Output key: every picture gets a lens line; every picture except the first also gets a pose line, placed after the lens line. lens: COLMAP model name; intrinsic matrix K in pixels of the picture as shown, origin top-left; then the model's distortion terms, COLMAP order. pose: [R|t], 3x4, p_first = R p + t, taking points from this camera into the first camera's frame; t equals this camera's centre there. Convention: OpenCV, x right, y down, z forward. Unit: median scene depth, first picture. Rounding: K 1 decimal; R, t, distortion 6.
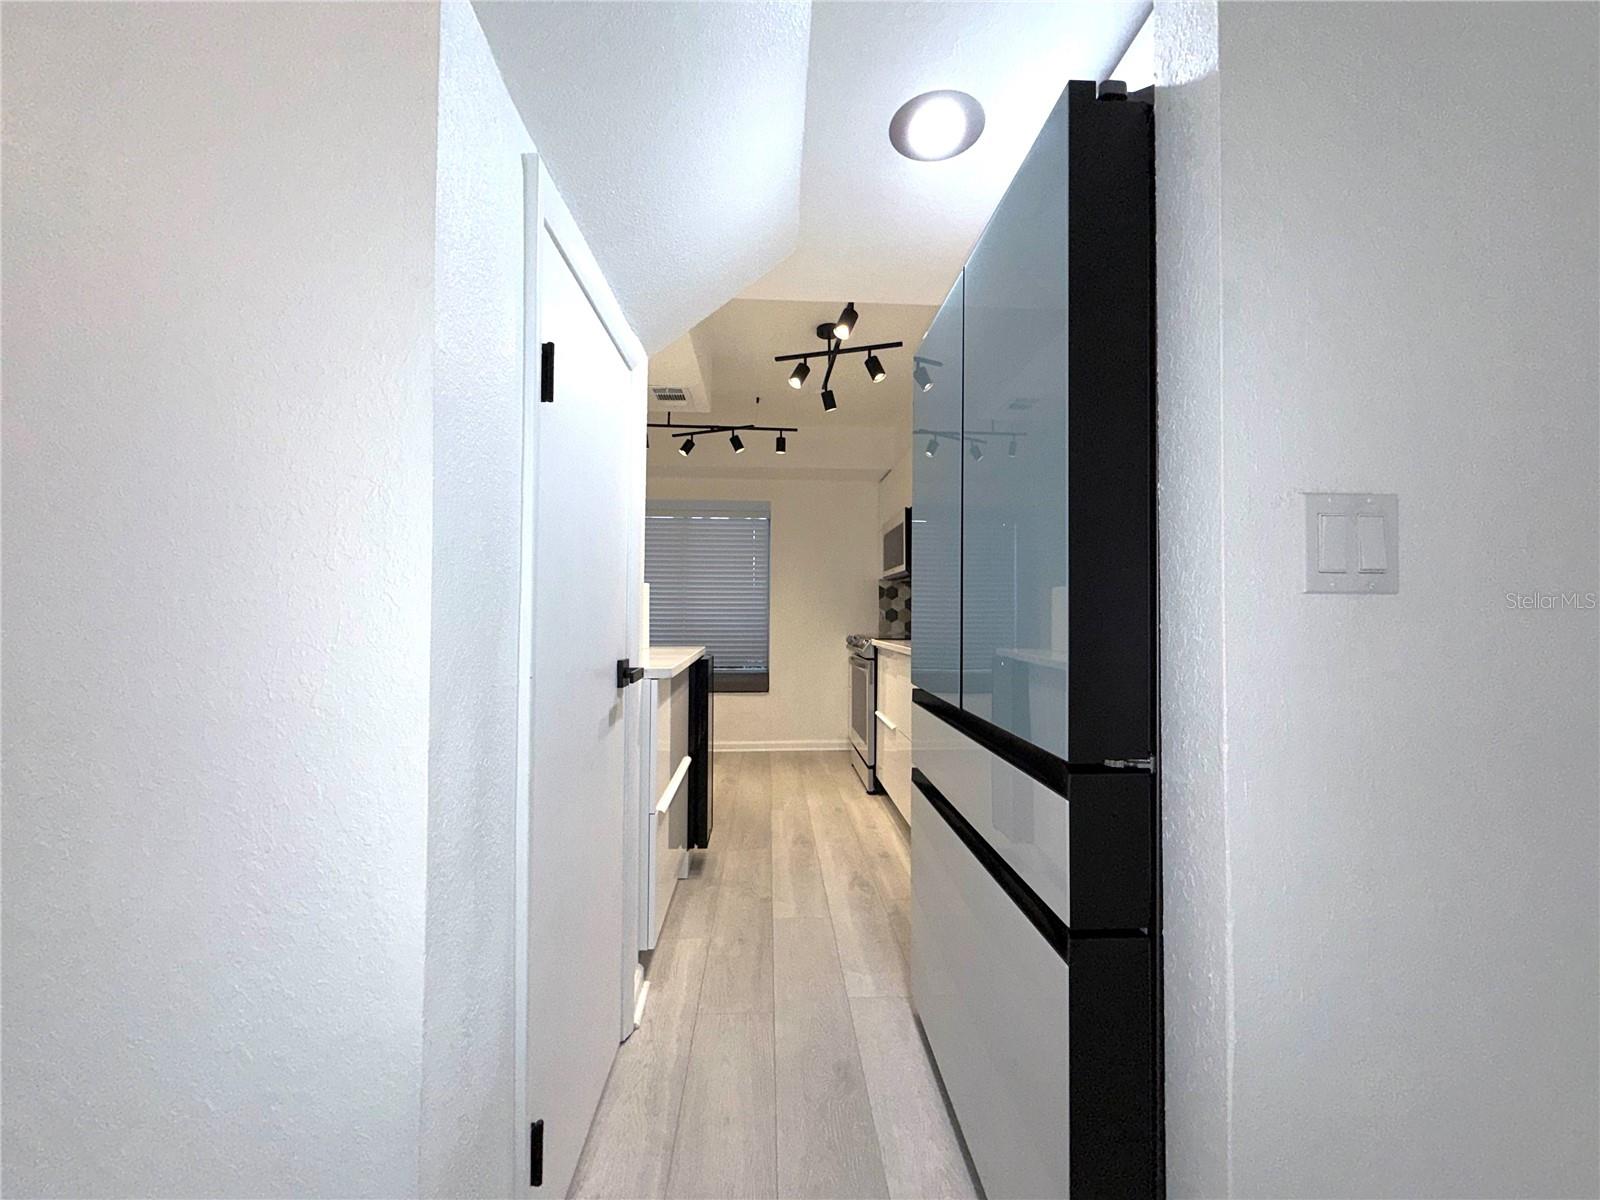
lens RADIAL K [[636.7, 0, 803.2], [0, 636.7, 601.4], [0, 0, 1]] dist [-0.000992, -0.000171]
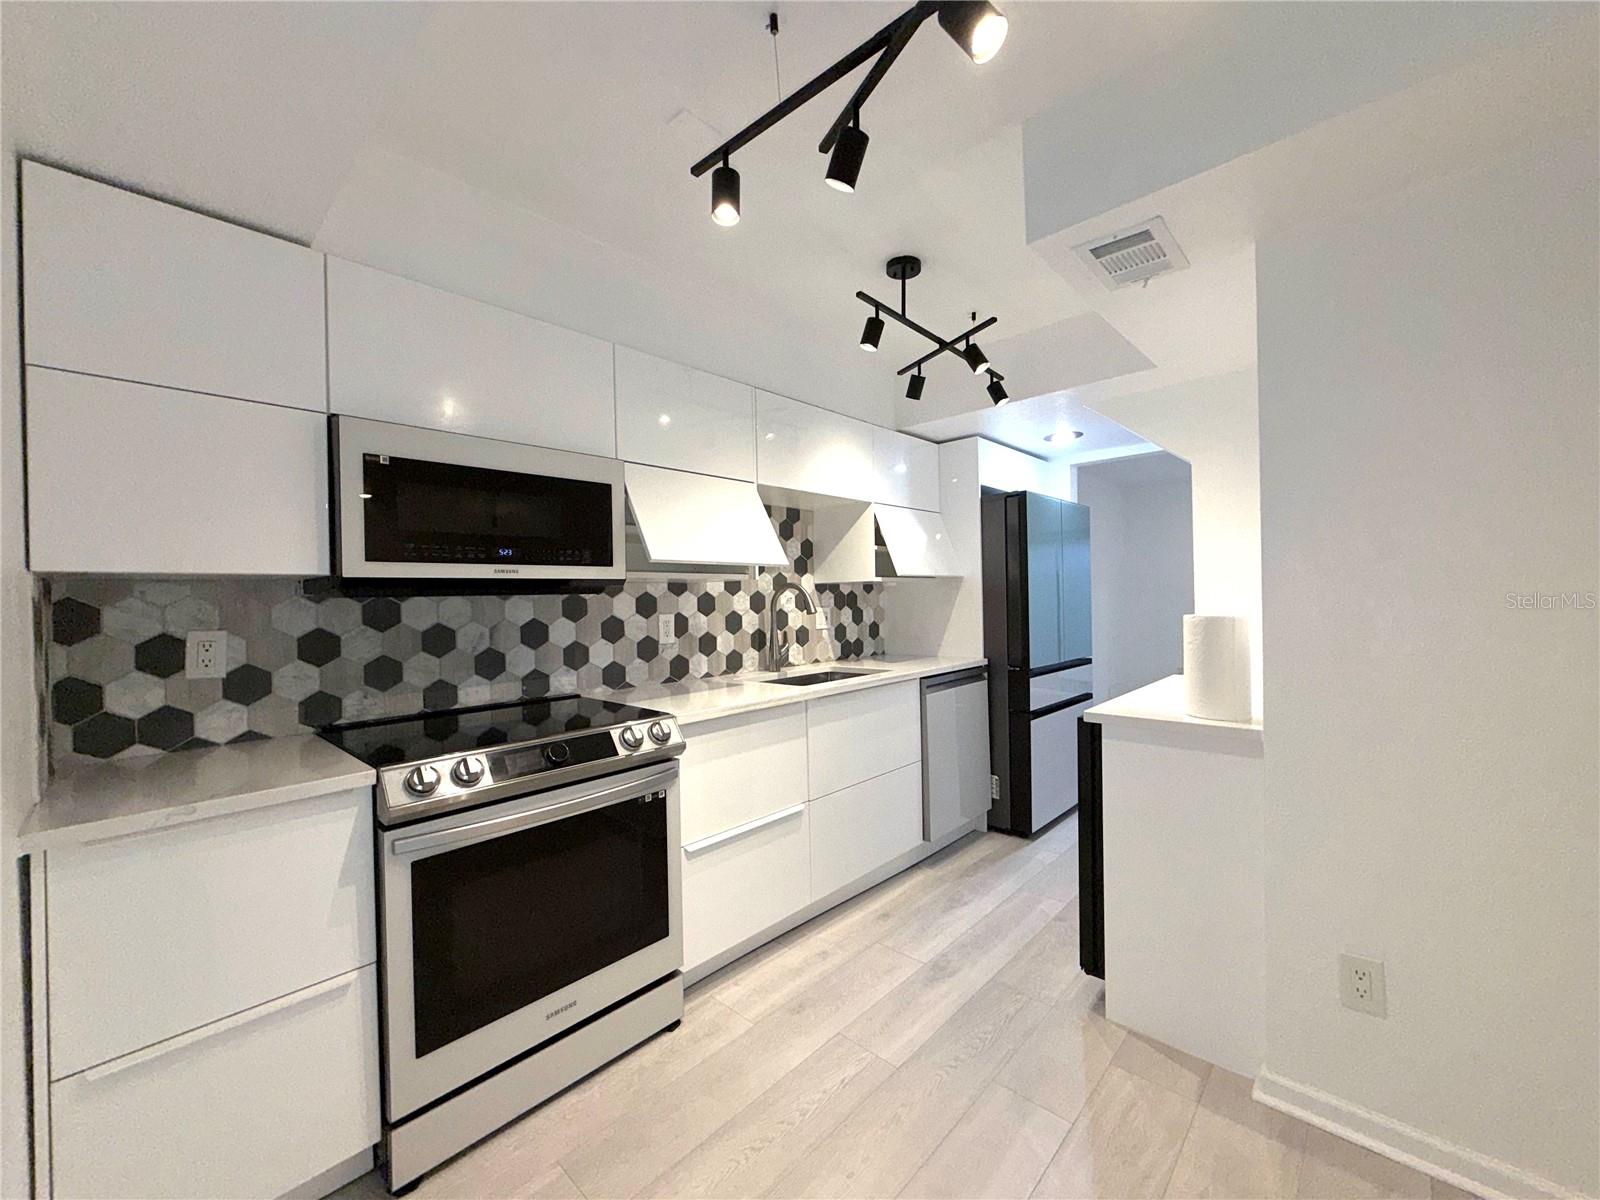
lens RADIAL K [[636.7, 0, 790.8], [0, 636.7, 597.6], [0, 0, 1]] dist [-0.000992, -0.000171]
pose [[-0.684967, 0.005269, 0.728555, -0.401374], [0.000918, 0.999979, -0.006369, -0.038115], [-0.728573, -0.003694, -0.684958, 1.579817]]
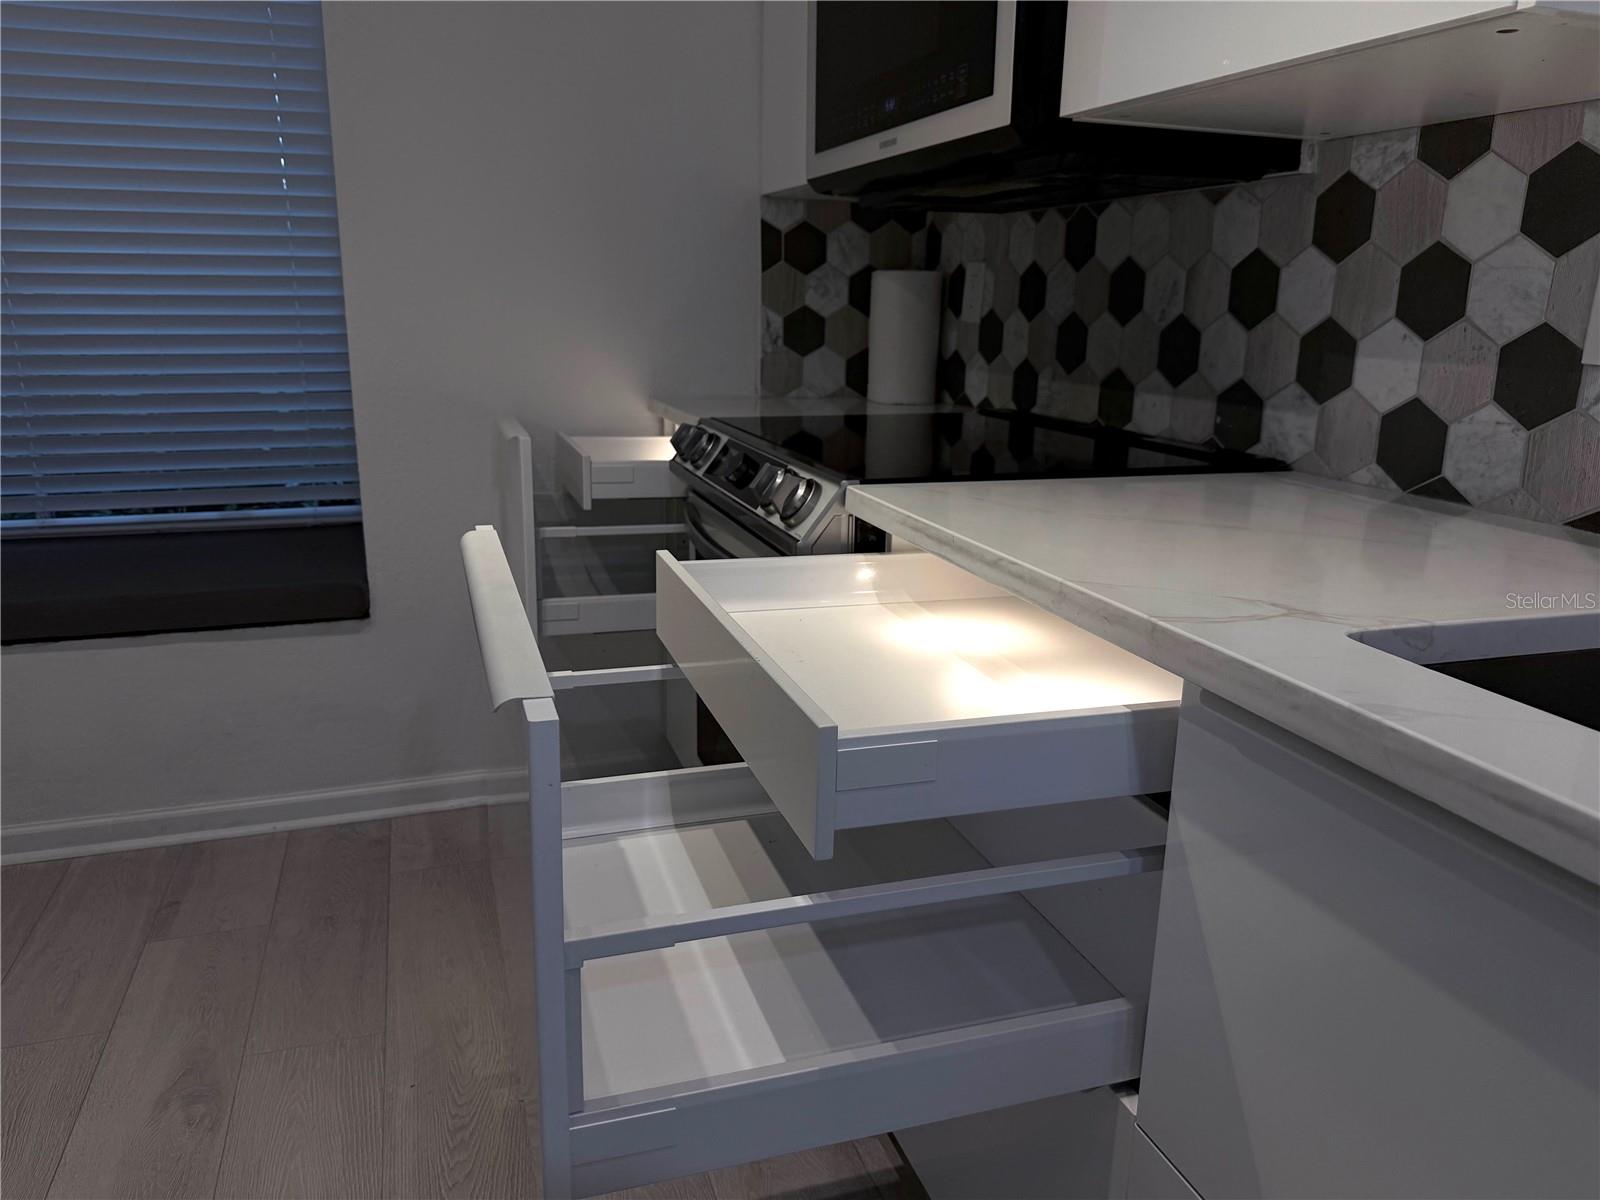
lens RADIAL K [[1116.8, 0, 788.9], [0, 1116.8, 606.8], [0, 0, 1]] dist [-0.049216, 0.011284]
pose [[0.948197, -0.072978, 0.309186, -0.051857], [-0.020124, 0.957504, 0.287718, -0.005168], [-0.317044, -0.279035, 0.906434, 0.903741]]
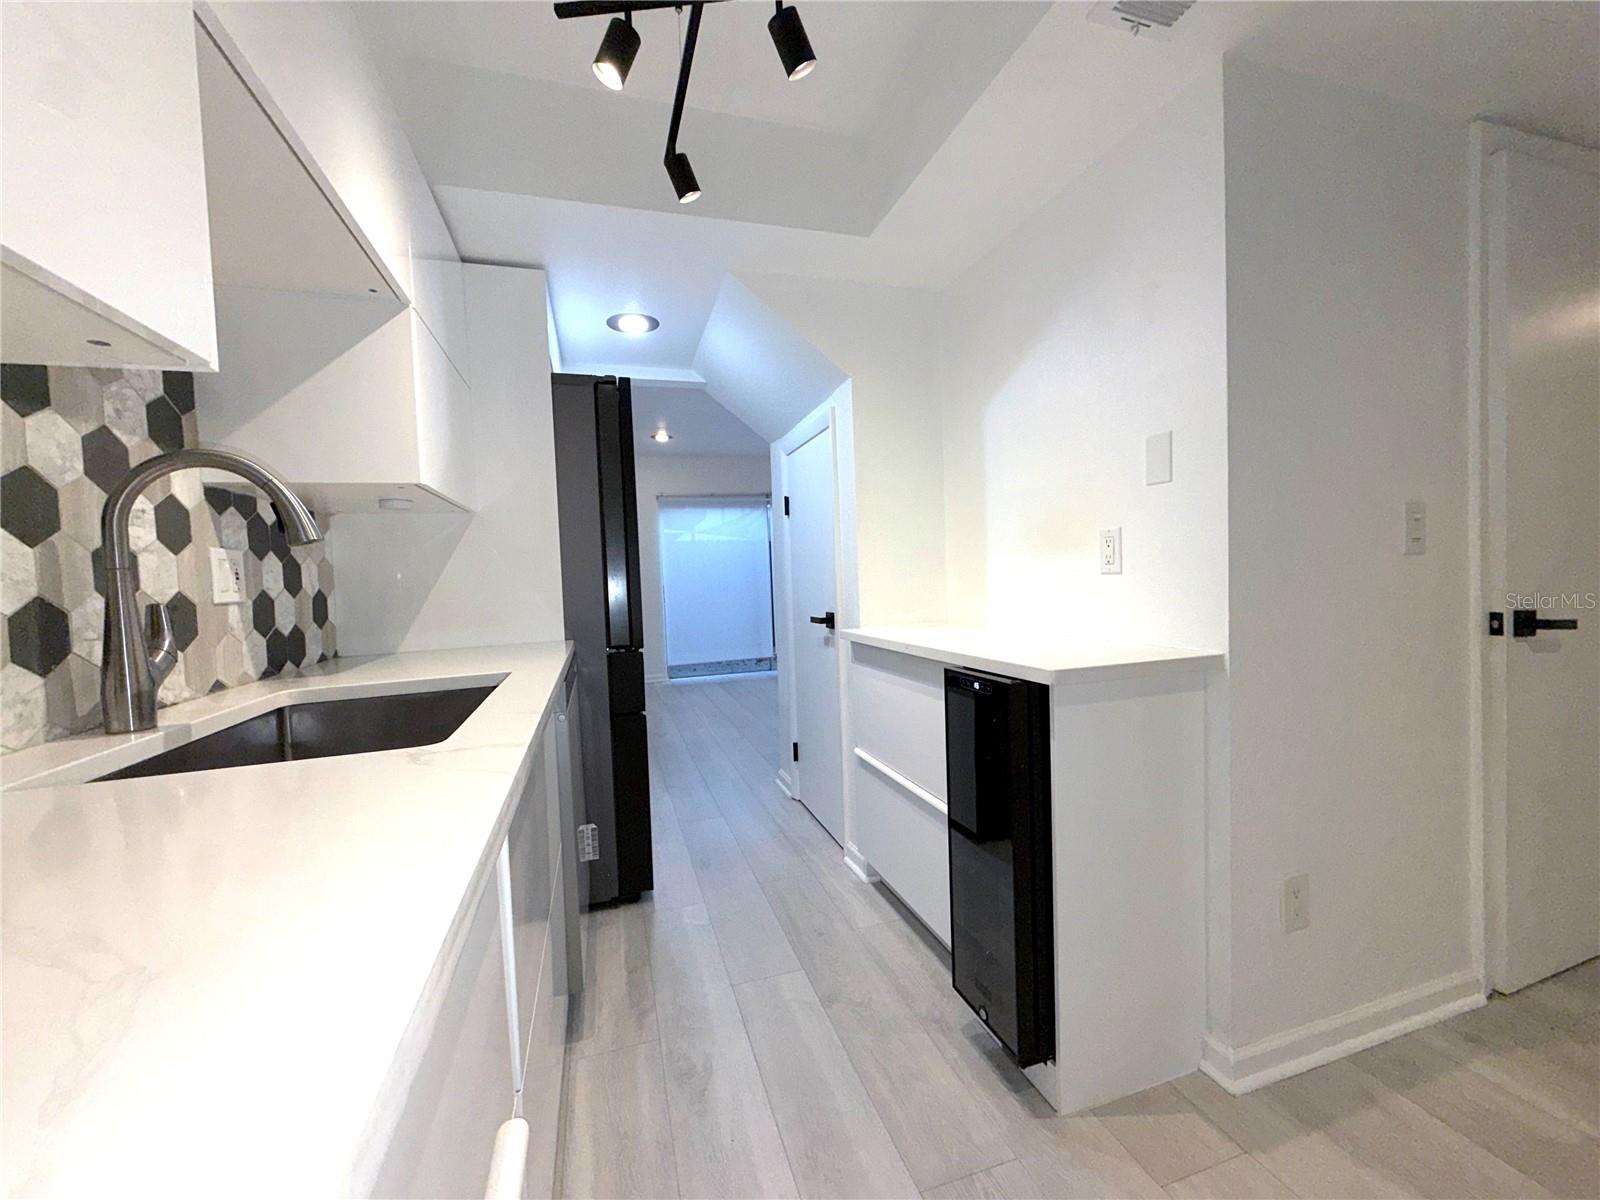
lens RADIAL K [[636.7, 0, 803.0], [0, 636.7, 598.9], [0, 0, 1]] dist [-0.000992, -0.000171]
pose [[-0.968528, 0.034327, -0.246526, 0.098514], [0.030326, 0.999340, 0.020008, 0.010100], [0.247050, 0.011902, -0.968930, 1.295807]]
